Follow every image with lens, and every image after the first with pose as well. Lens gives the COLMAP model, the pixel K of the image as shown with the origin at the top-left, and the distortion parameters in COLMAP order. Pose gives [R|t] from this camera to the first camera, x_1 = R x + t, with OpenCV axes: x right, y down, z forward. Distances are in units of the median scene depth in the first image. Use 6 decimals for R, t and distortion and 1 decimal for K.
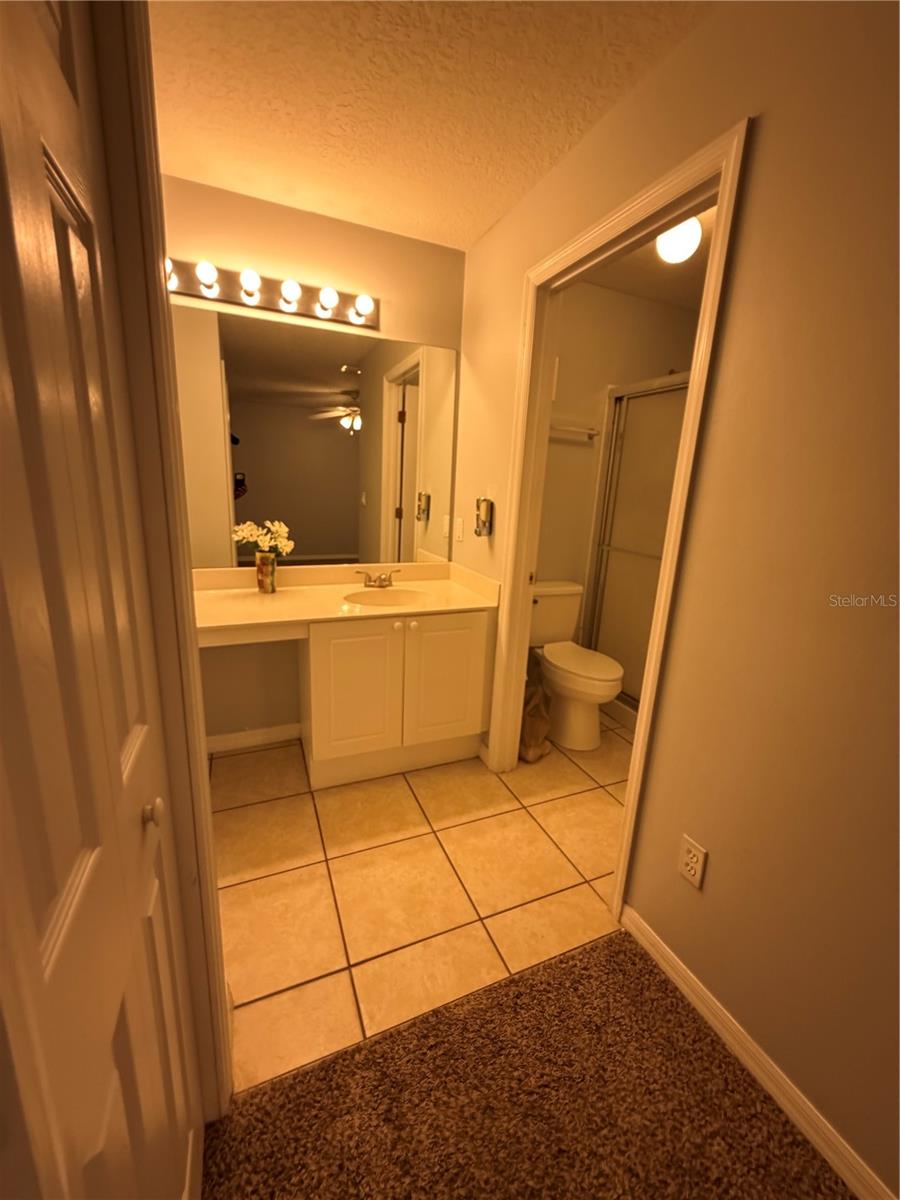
lens RADIAL K [[476.0, 0, 452.0], [0, 476.0, 598.1], [0, 0, 1]] dist [-0.001768, 0.000909]
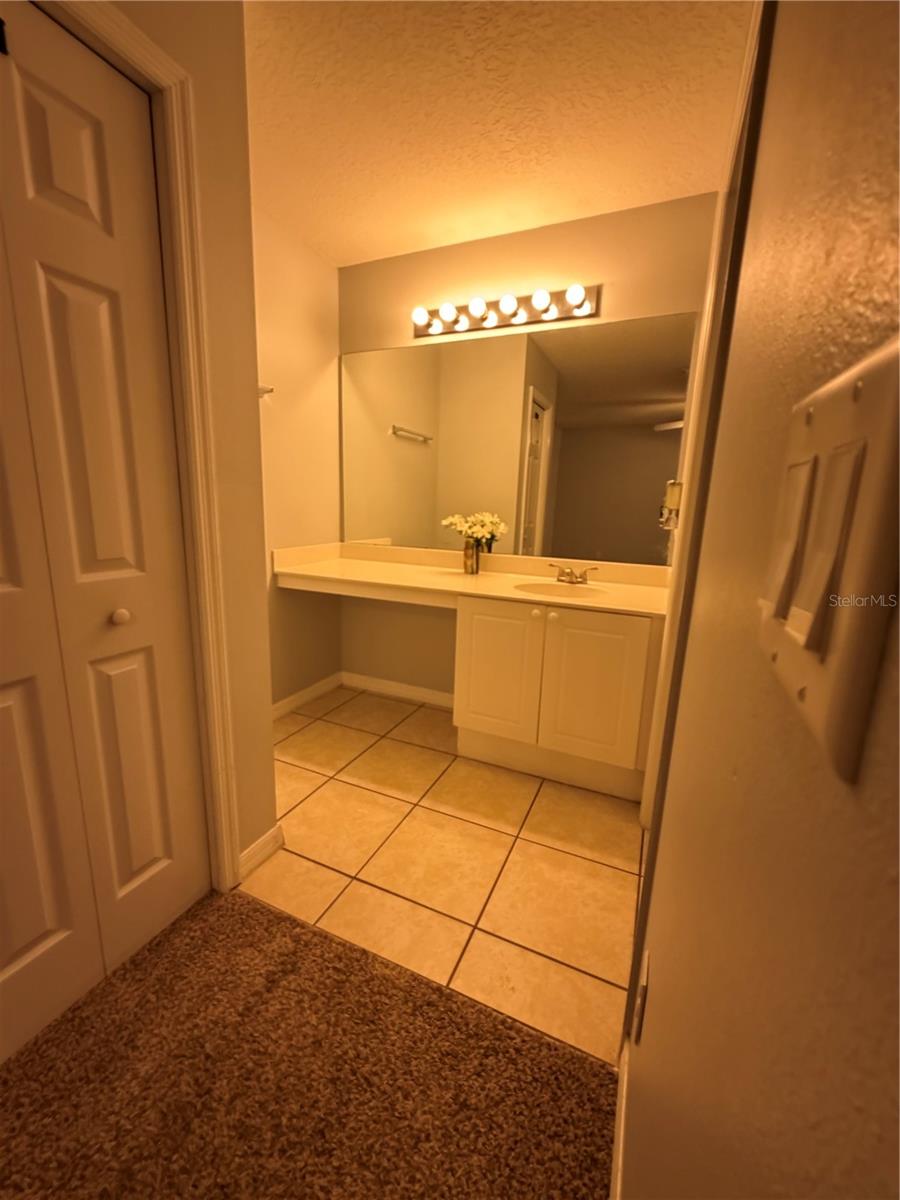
lens RADIAL K [[476.0, 0, 448.9], [0, 476.0, 598.5], [0, 0, 1]] dist [-0.001768, 0.000909]
pose [[0.673619, 0.124228, -0.728563, 0.734384], [-0.172978, 0.984893, 0.008002, 0.081371], [0.718551, 0.120635, 0.684932, 0.336386]]
